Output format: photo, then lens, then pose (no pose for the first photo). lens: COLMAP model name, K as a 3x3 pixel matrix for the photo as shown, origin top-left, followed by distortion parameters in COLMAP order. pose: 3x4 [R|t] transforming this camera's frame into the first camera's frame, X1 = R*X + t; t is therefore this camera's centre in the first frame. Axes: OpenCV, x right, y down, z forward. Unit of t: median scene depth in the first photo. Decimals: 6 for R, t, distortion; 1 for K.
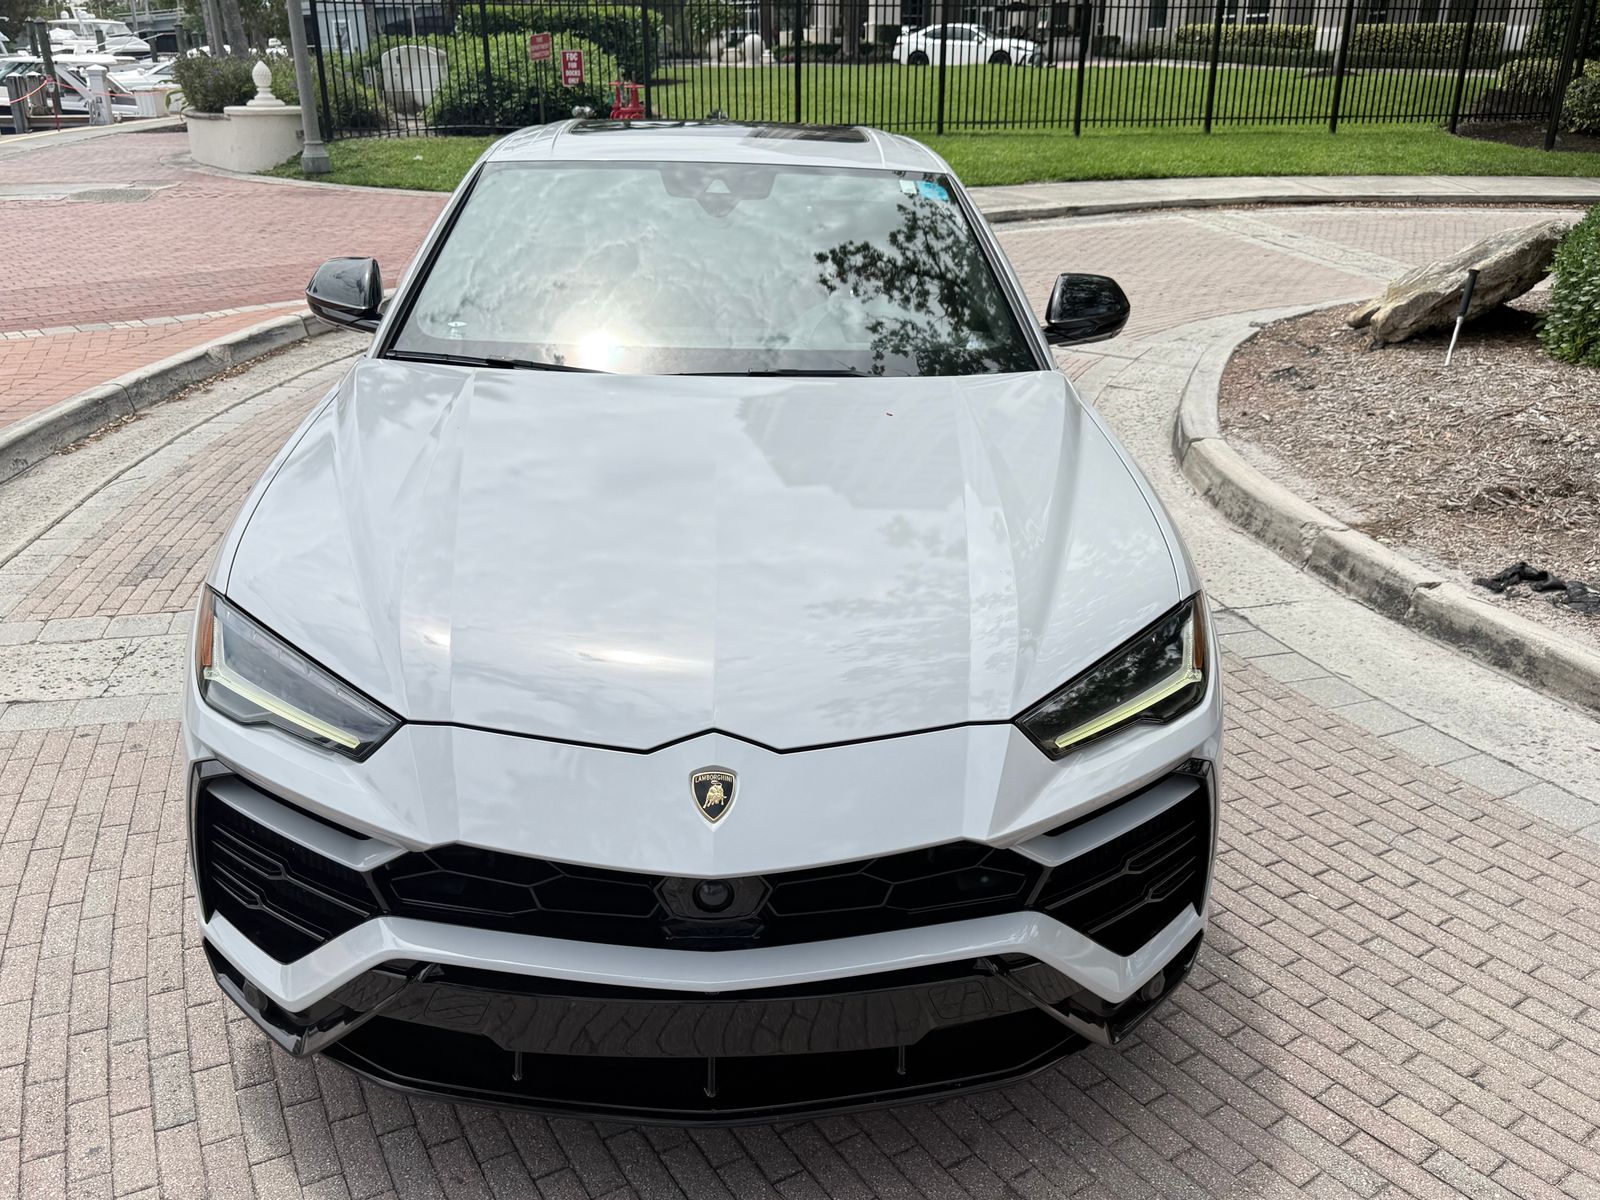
lens RADIAL K [[1350.4, 0, 792.4], [0, 1350.4, 603.6], [0, 0, 1]] dist [0.012115, -0.012200]
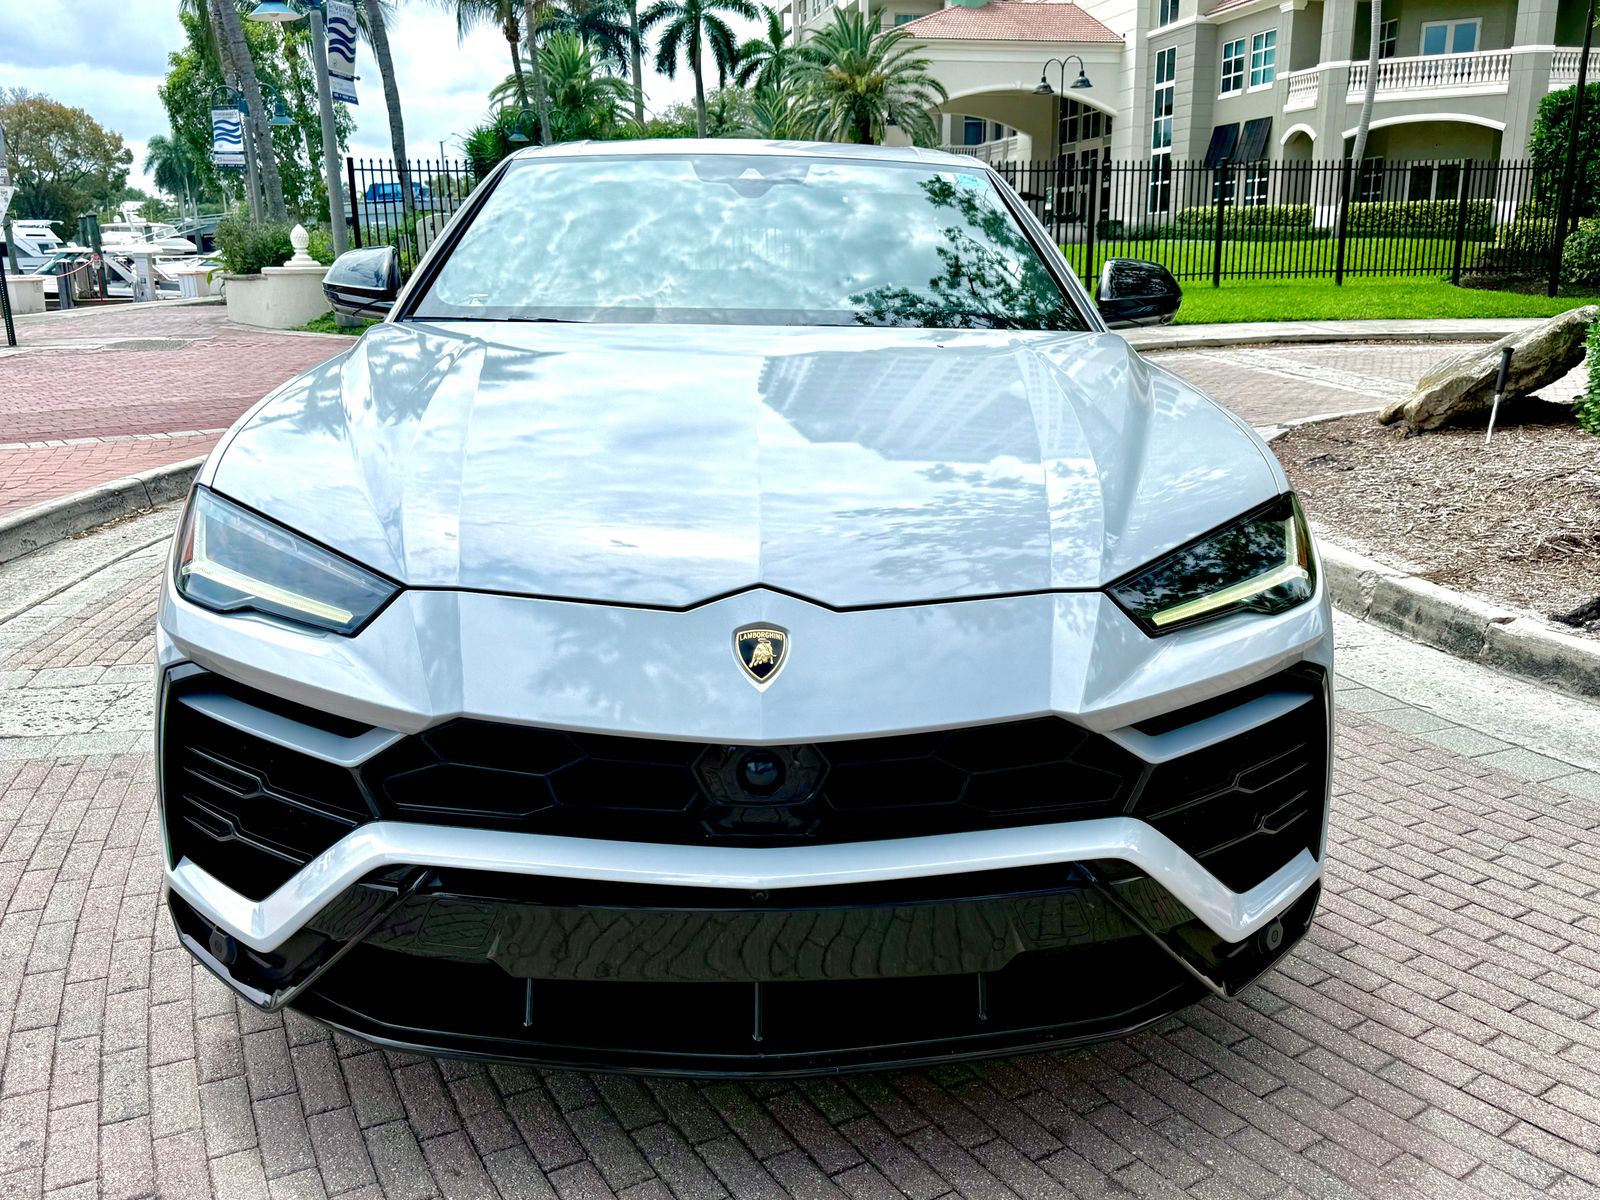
lens RADIAL K [[1350.4, 0, 807.8], [0, 1350.4, 597.9], [0, 0, 1]] dist [0.012115, -0.012200]
pose [[0.999939, -0.010151, -0.004280, -0.017704], [0.009514, 0.991609, -0.128925, 0.154154], [0.005553, 0.128876, 0.991645, 0.104074]]
